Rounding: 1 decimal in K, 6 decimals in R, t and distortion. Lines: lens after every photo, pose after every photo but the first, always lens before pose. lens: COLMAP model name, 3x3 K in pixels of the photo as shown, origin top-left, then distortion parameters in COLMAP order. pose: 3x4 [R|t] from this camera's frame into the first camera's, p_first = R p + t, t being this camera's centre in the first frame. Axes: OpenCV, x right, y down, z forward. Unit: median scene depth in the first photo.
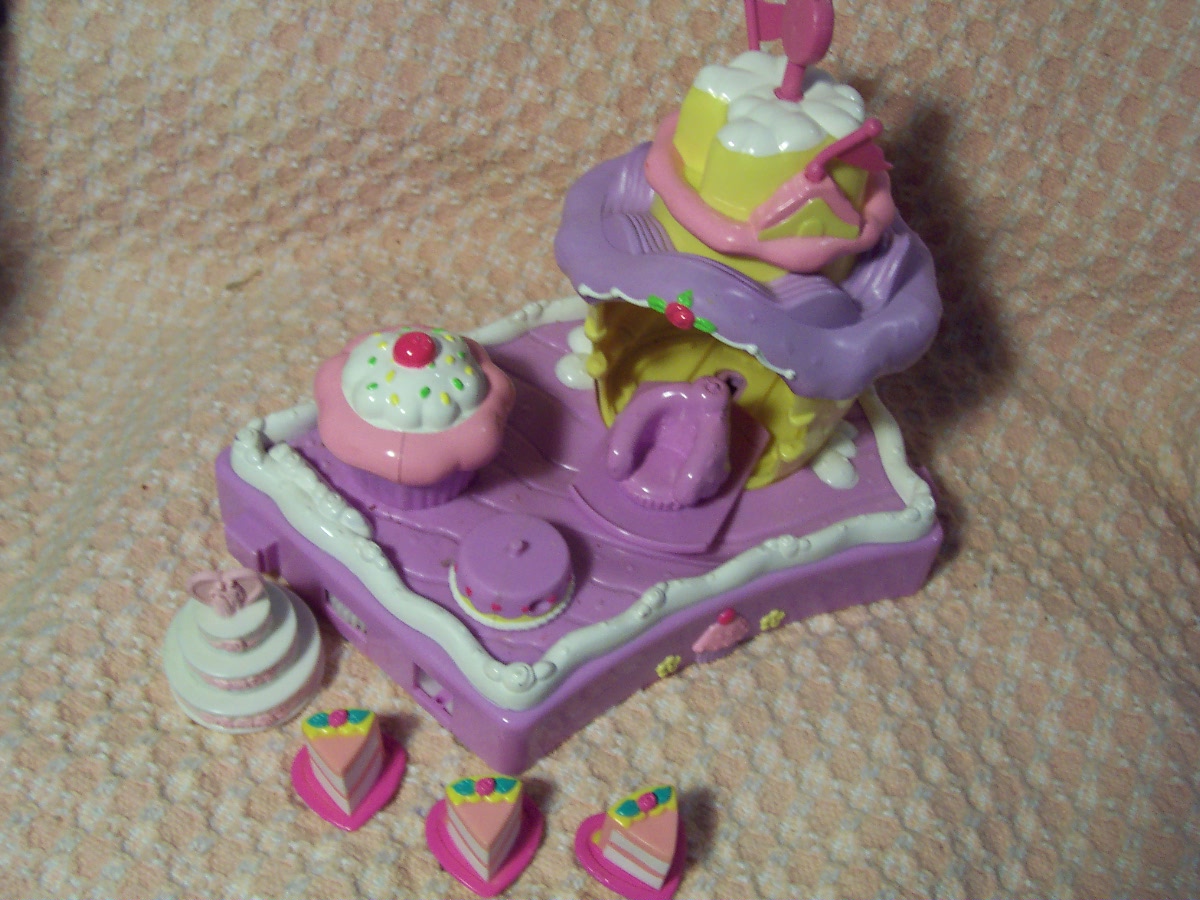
lens RADIAL K [[1299.9, 0, 600.0], [0, 1299.9, 450.0], [0, 0, 1]] dist [-0.473524, 0.557306]
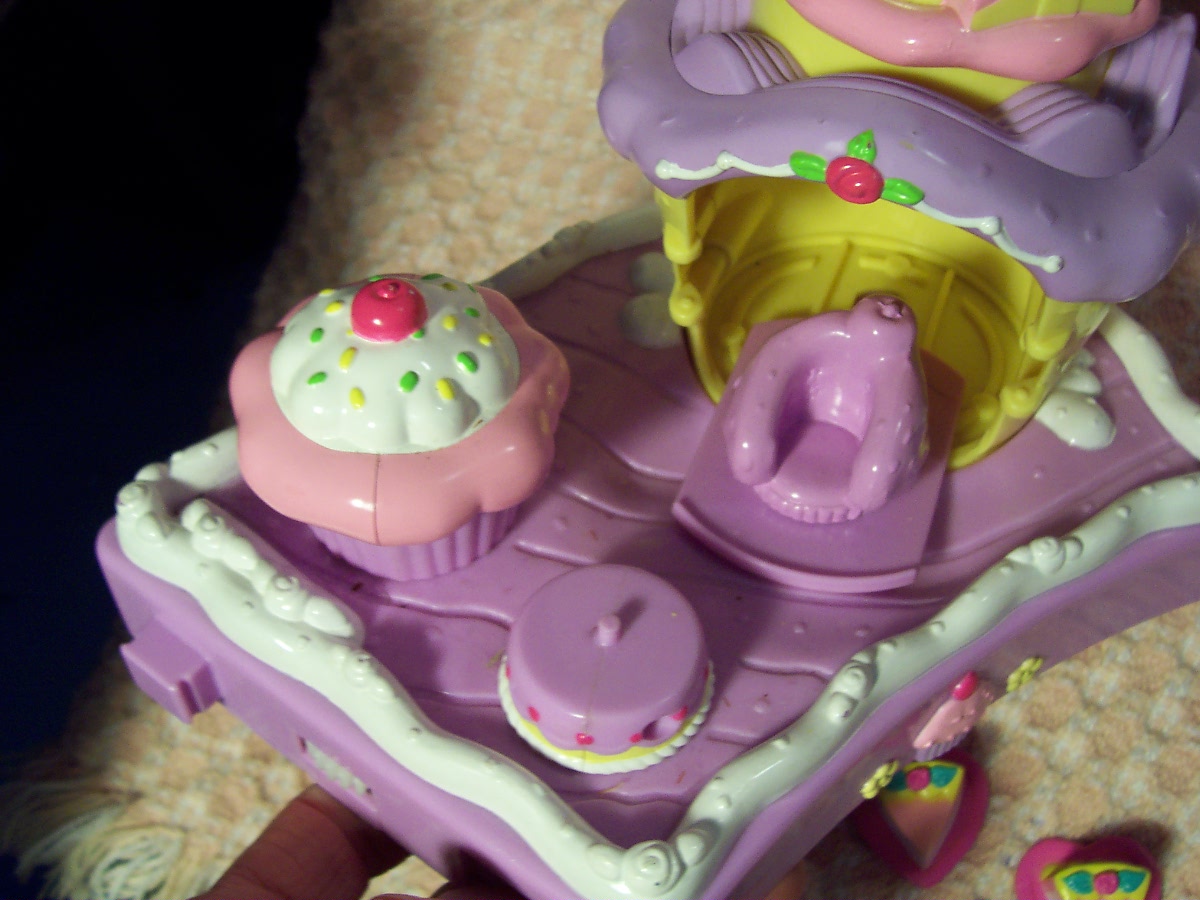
lens RADIAL K [[1151.1, 0, 600.0], [0, 1151.1, 450.0], [0, 0, 1]] dist [0.000219, -0.007792]
pose [[0.990345, -0.137638, 0.016489, -0.065885], [0.137437, 0.990428, 0.012771, -0.011018], [-0.018089, -0.010381, 0.999782, 0.479533]]
